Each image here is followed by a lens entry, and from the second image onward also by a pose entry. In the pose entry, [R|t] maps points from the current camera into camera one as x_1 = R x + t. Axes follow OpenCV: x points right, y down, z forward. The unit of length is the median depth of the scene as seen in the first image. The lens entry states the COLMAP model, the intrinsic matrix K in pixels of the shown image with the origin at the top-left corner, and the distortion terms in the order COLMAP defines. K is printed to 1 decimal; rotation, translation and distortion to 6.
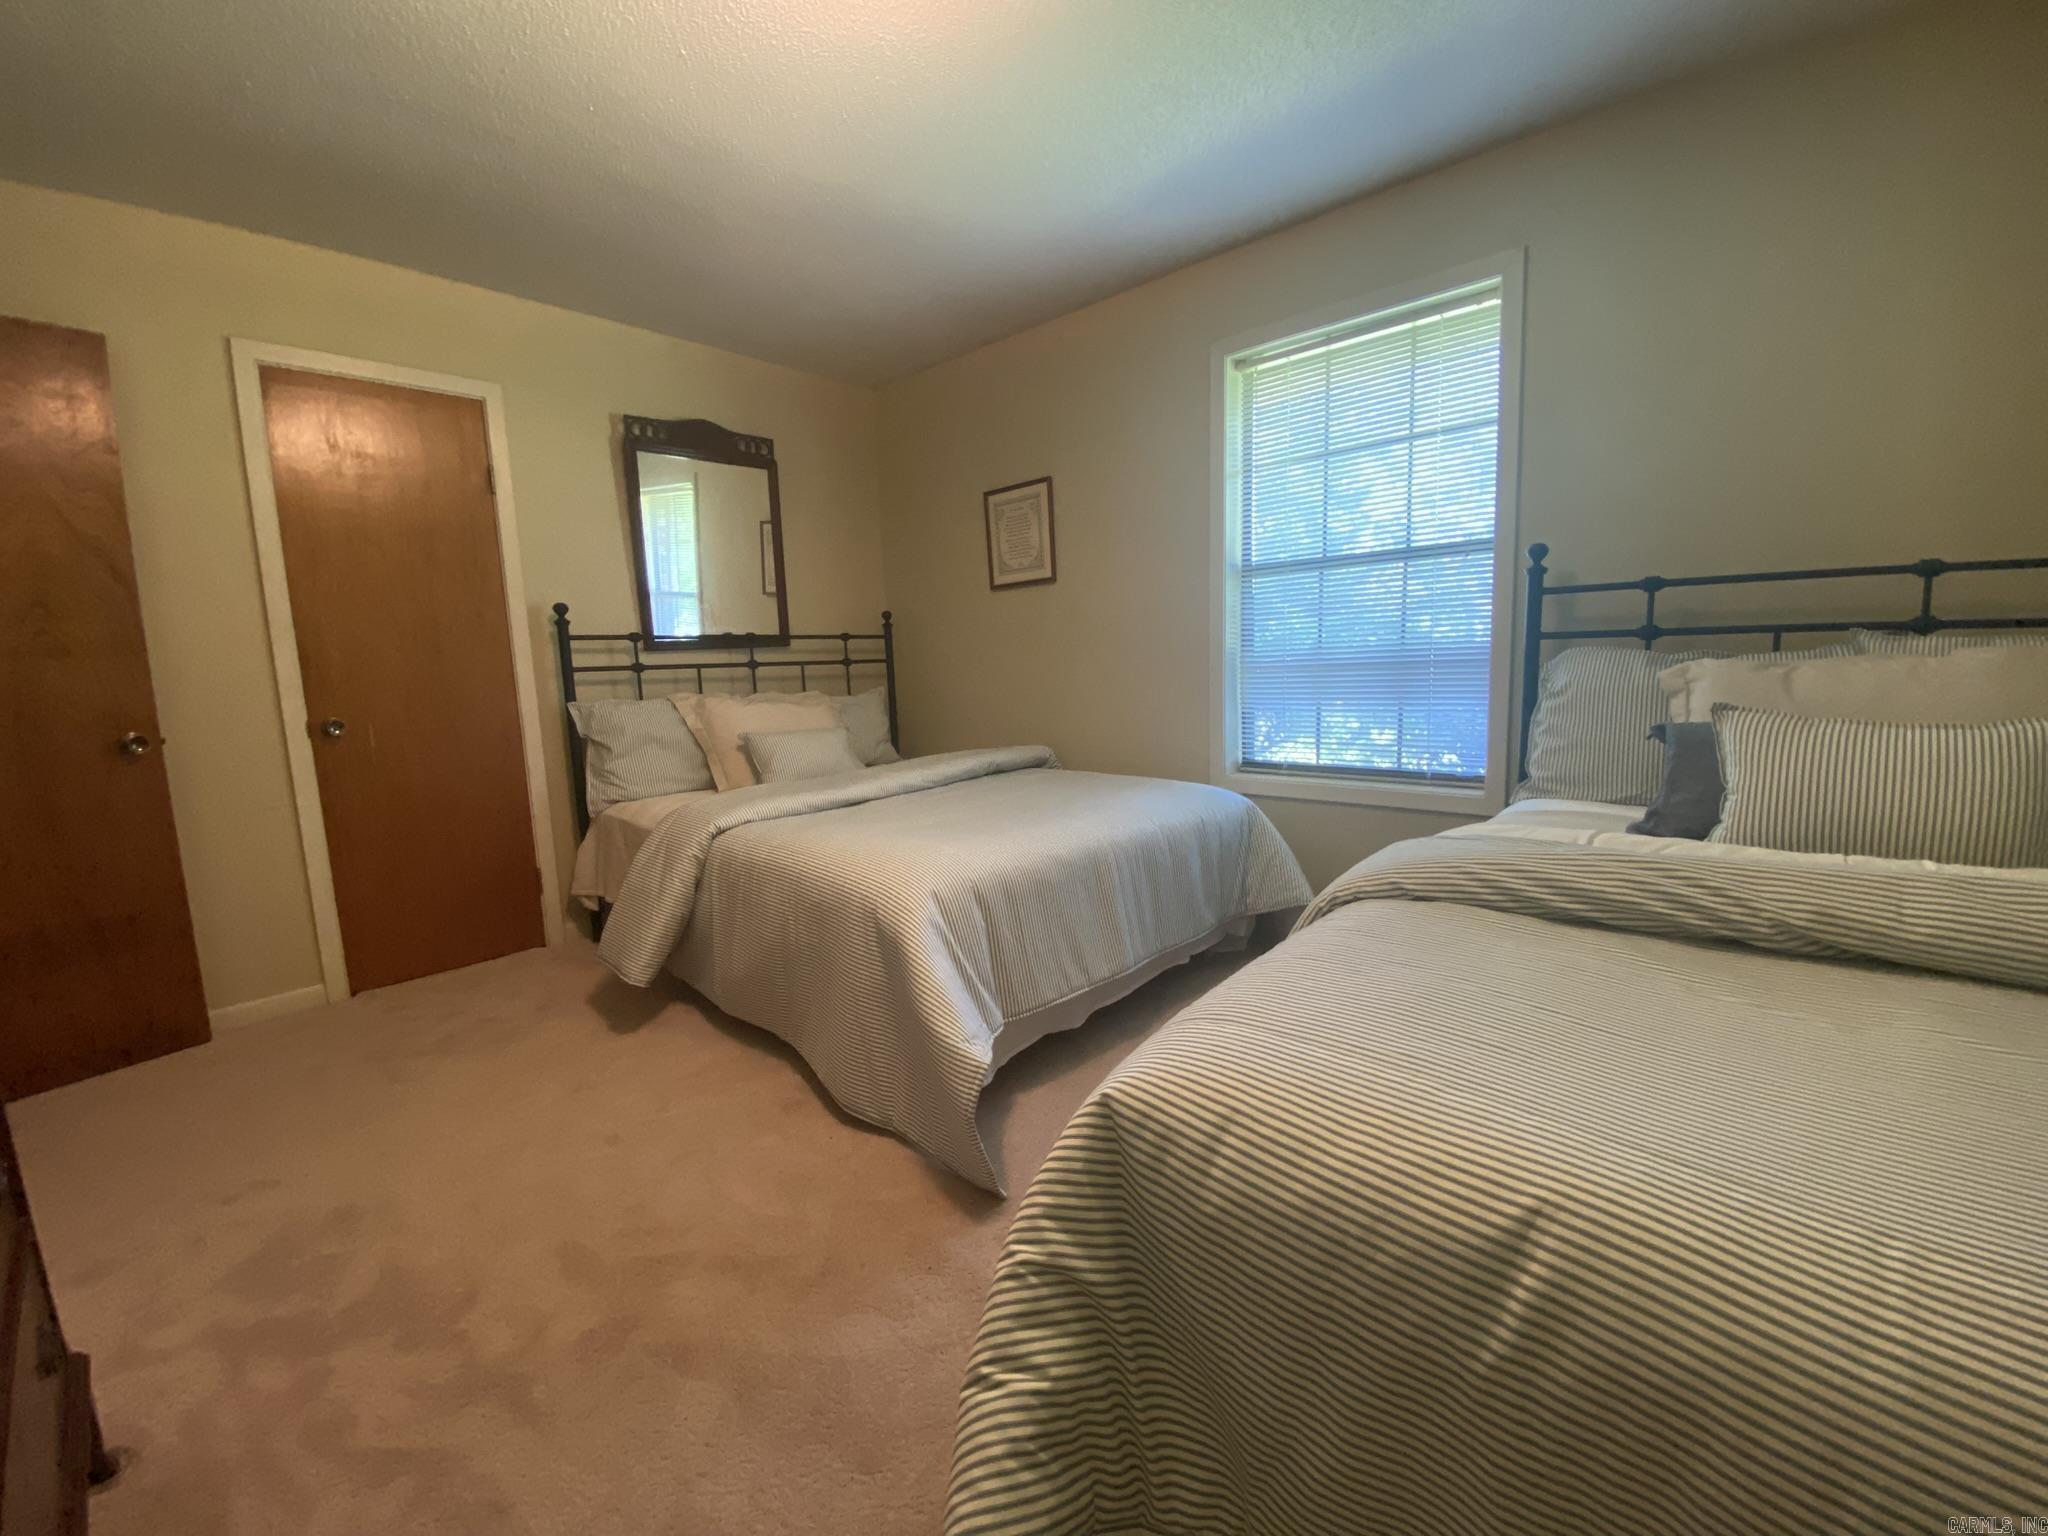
lens RADIAL K [[837.5, 0, 1023.9], [0, 837.5, 765.0], [0, 0, 1]] dist [0.006601, -0.014577]
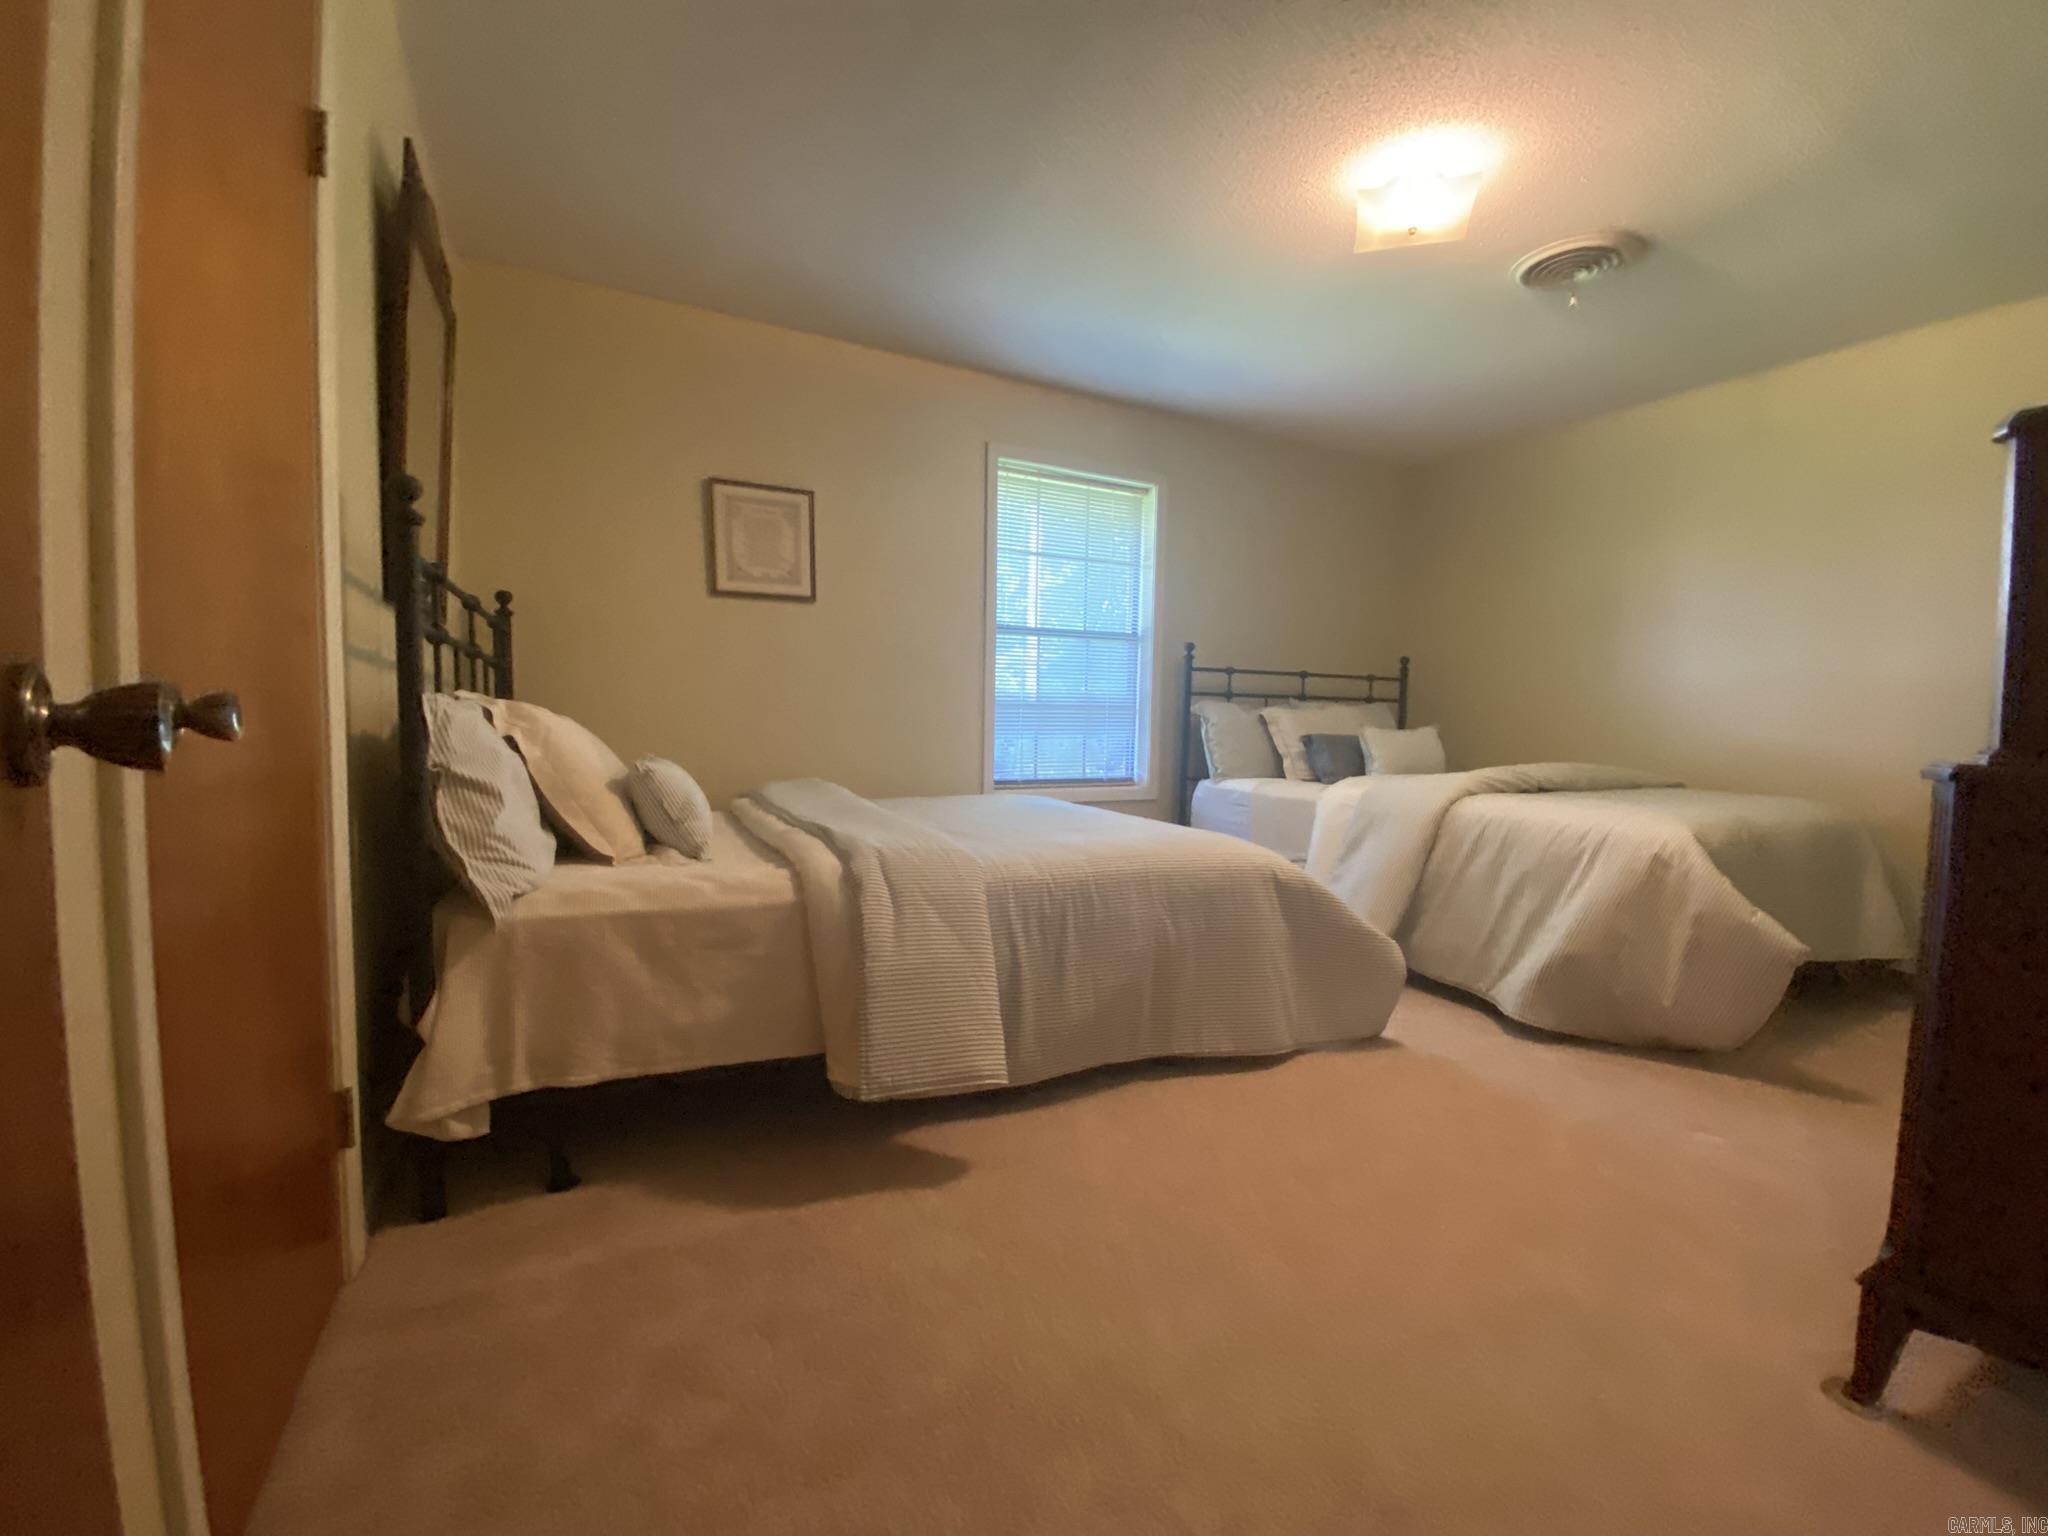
lens RADIAL K [[837.5, 0, 1029.6], [0, 837.5, 766.3], [0, 0, 1]] dist [0.006601, -0.014577]
pose [[0.330202, -0.039421, 0.943087, -1.047210], [0.072382, 0.997243, 0.016341, -0.041036], [-0.941131, 0.062866, 0.332145, 0.624184]]
